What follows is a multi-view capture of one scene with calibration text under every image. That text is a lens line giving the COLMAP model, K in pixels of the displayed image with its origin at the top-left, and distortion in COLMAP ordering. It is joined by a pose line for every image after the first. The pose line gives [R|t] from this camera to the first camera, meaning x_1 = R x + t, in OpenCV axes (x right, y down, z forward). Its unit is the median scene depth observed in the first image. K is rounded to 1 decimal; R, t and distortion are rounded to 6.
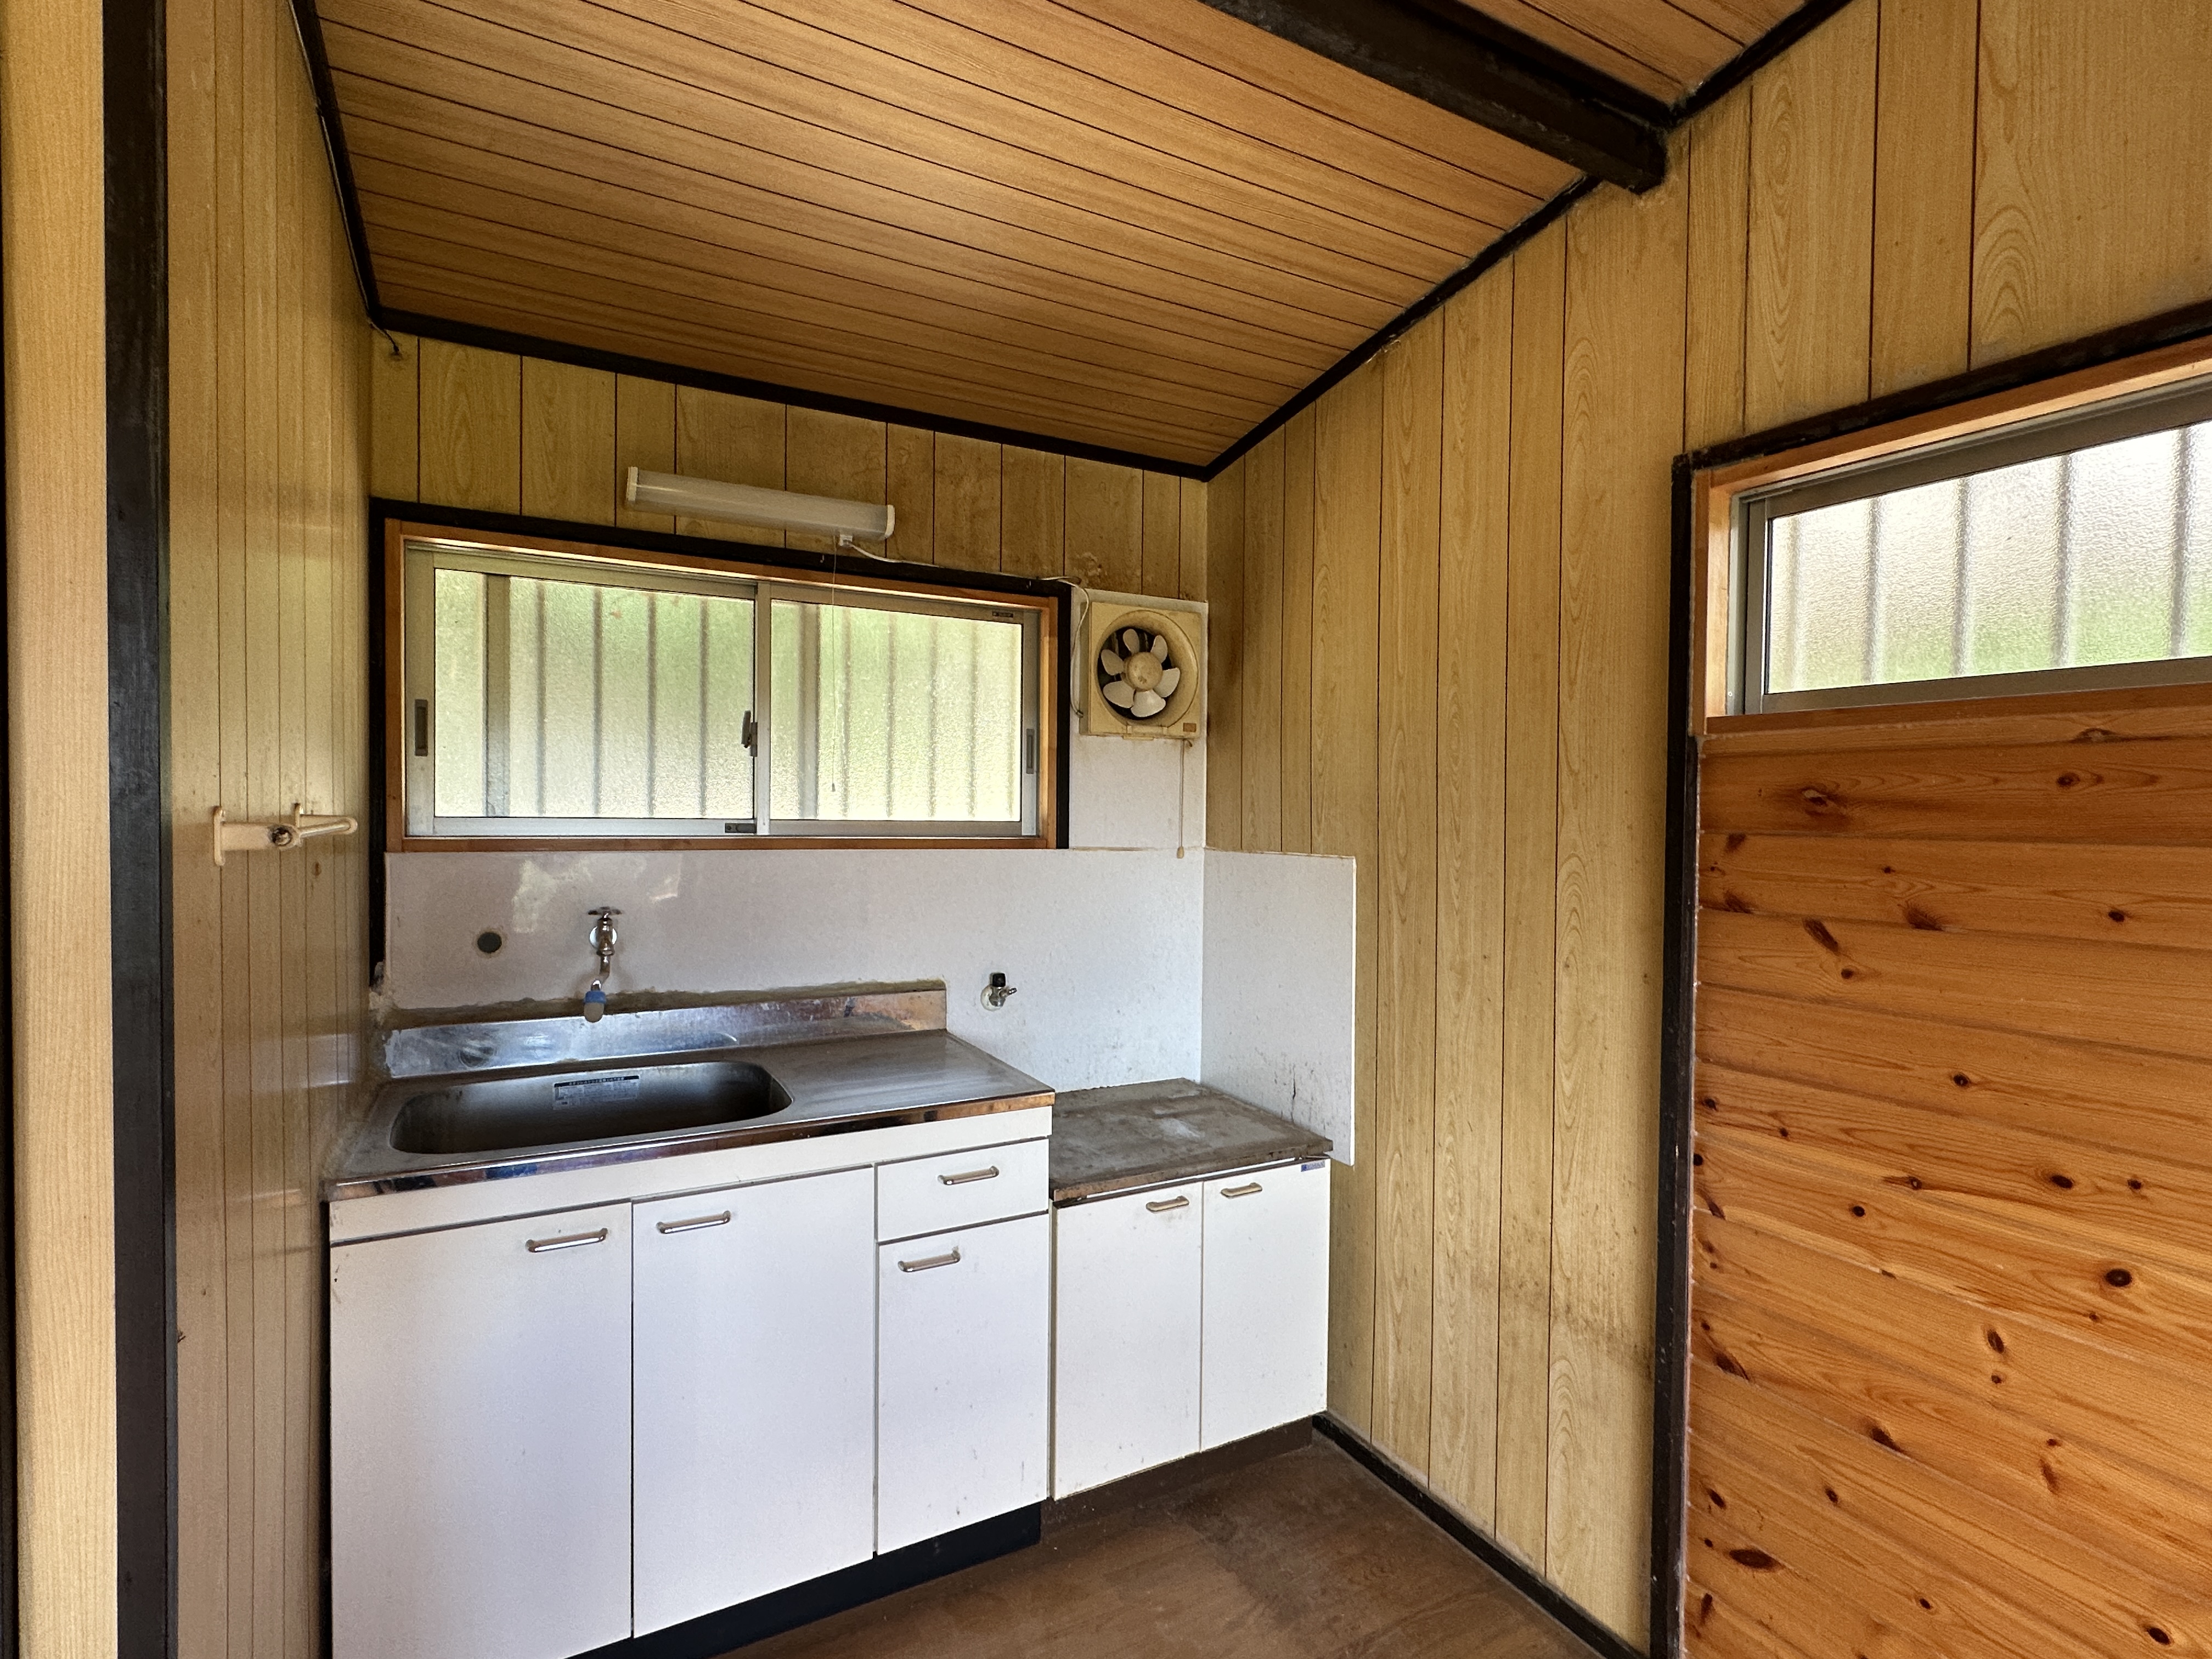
lens RADIAL K [[1074.8, 0, 1100.3], [0, 1074.8, 837.9], [0, 0, 1]] dist [-0.004978, 0.001052]
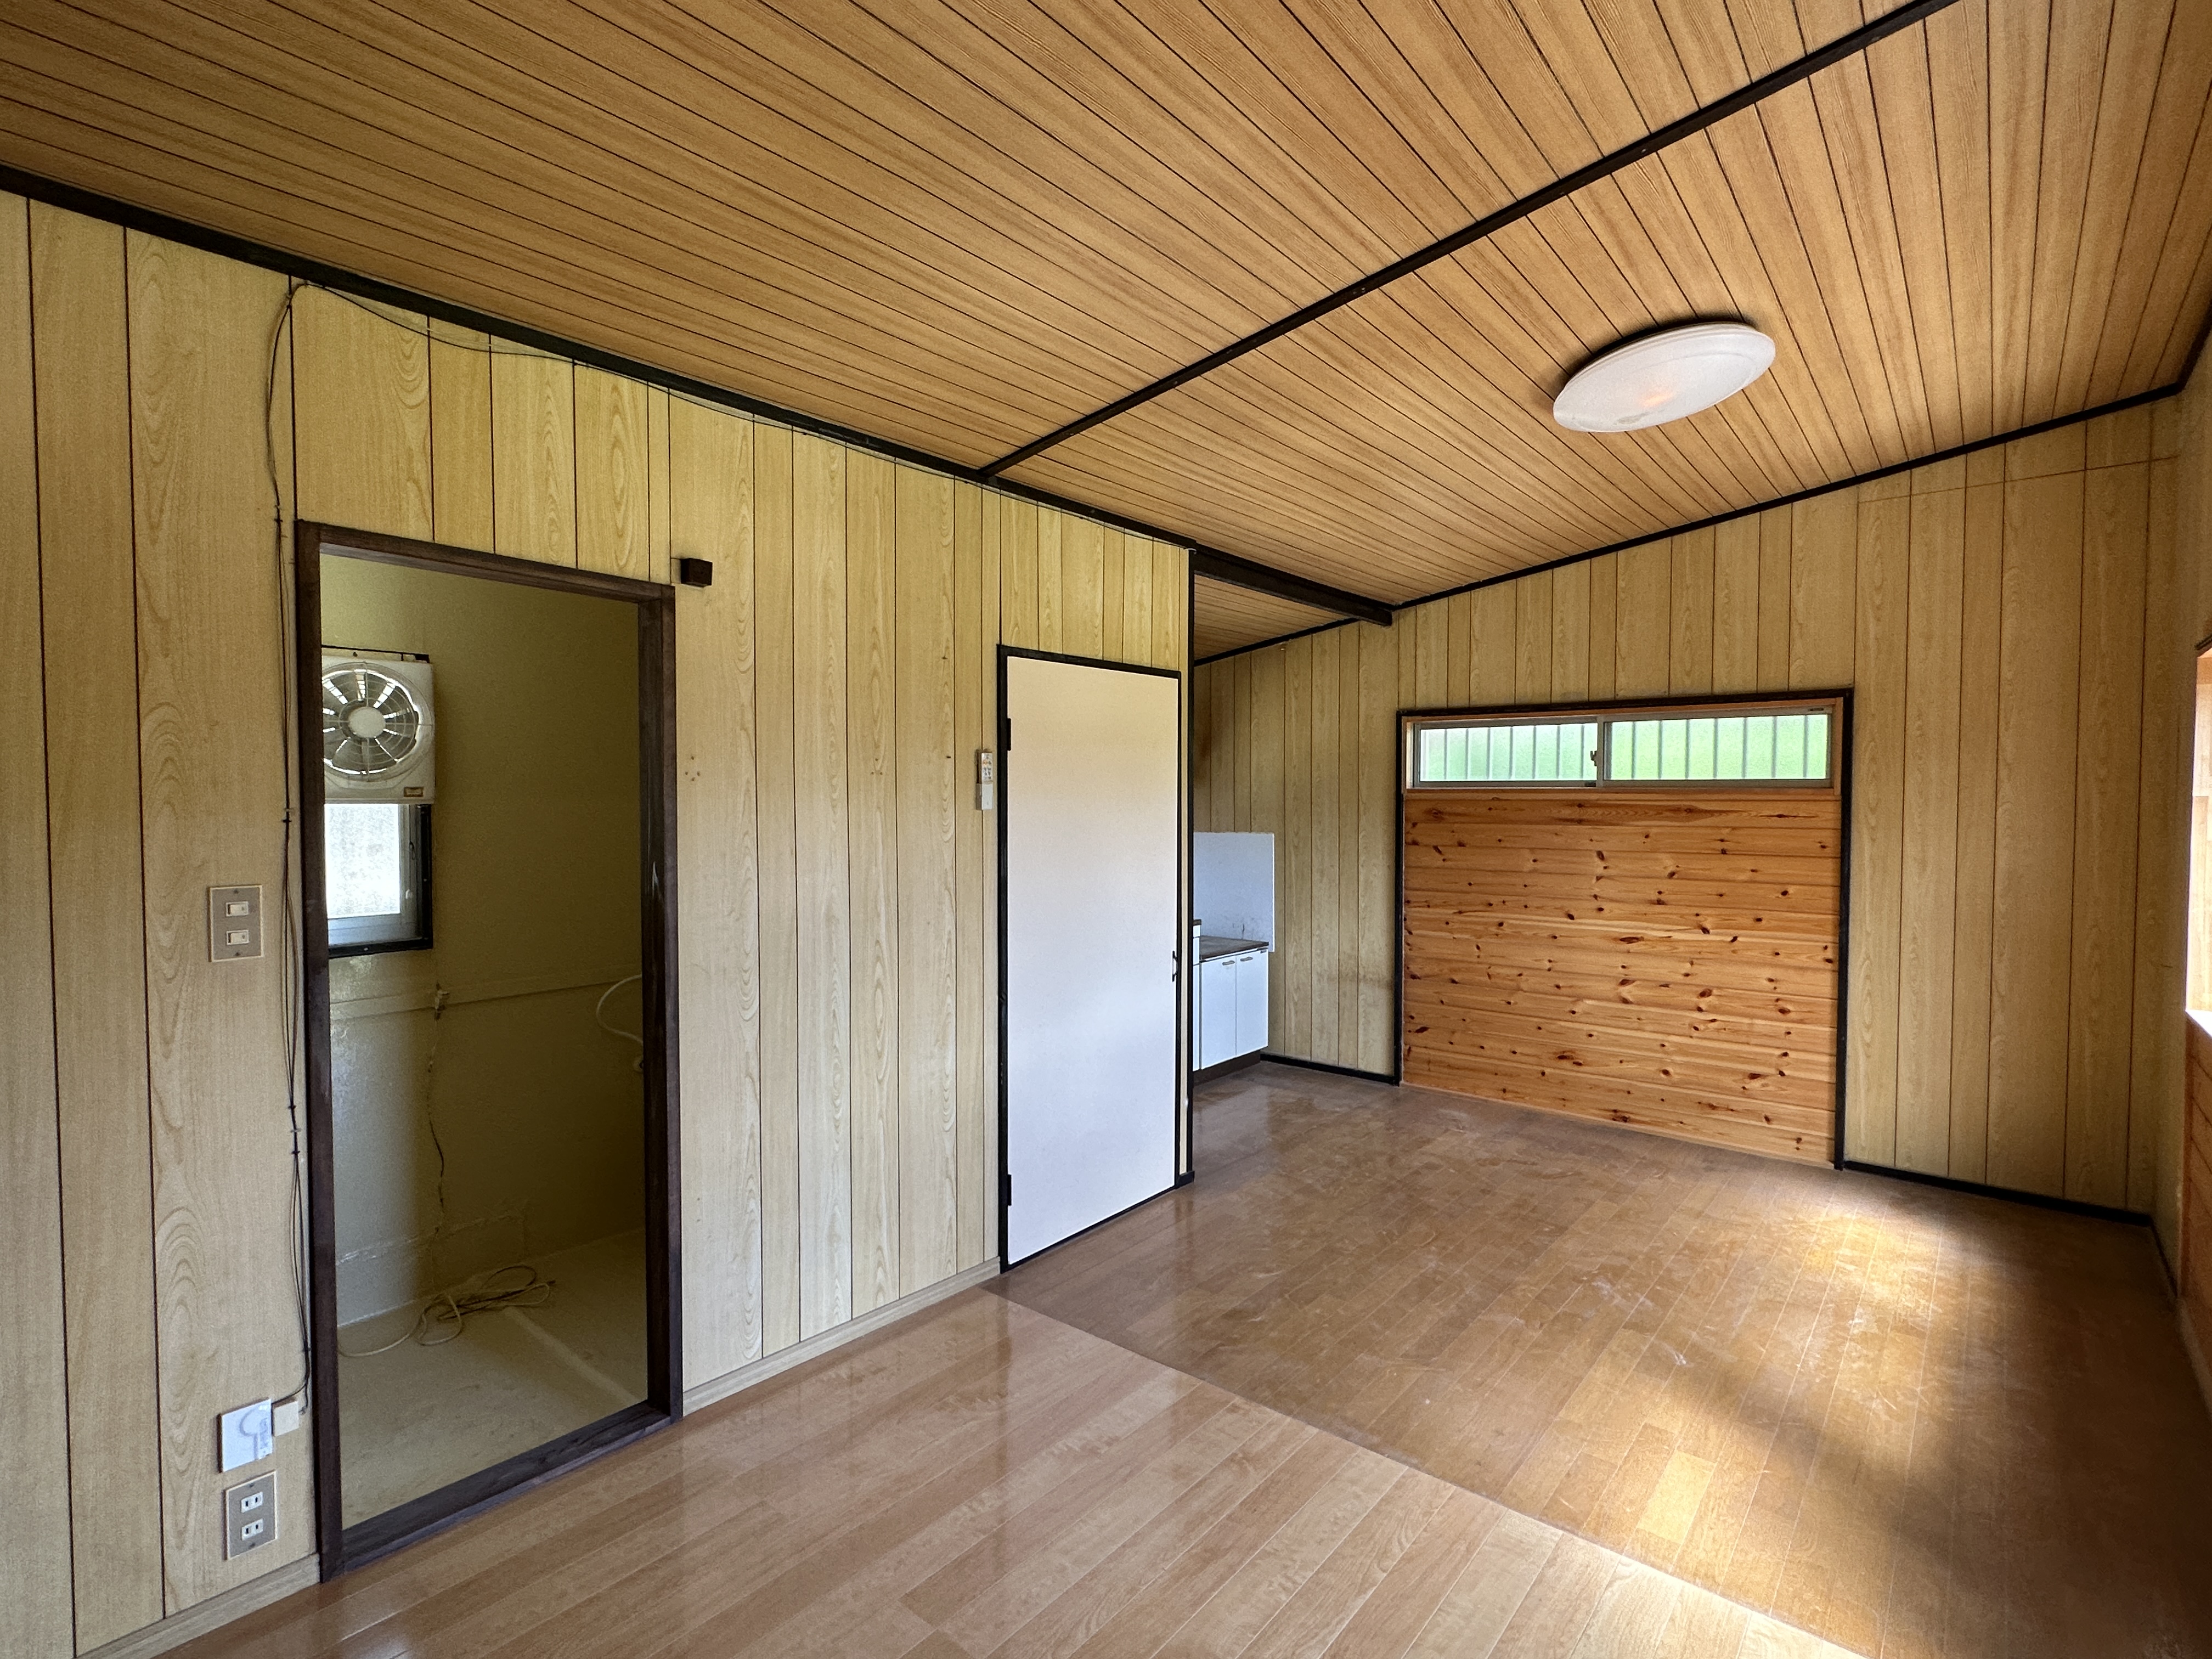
lens RADIAL K [[1074.8, 0, 1104.7], [0, 1074.8, 832.2], [0, 0, 1]] dist [-0.004978, 0.001052]
pose [[0.924711, -0.019444, 0.380173, -1.406145], [0.016824, 0.999806, 0.010213, -0.021030], [-0.380298, -0.003048, 0.924859, -1.555525]]
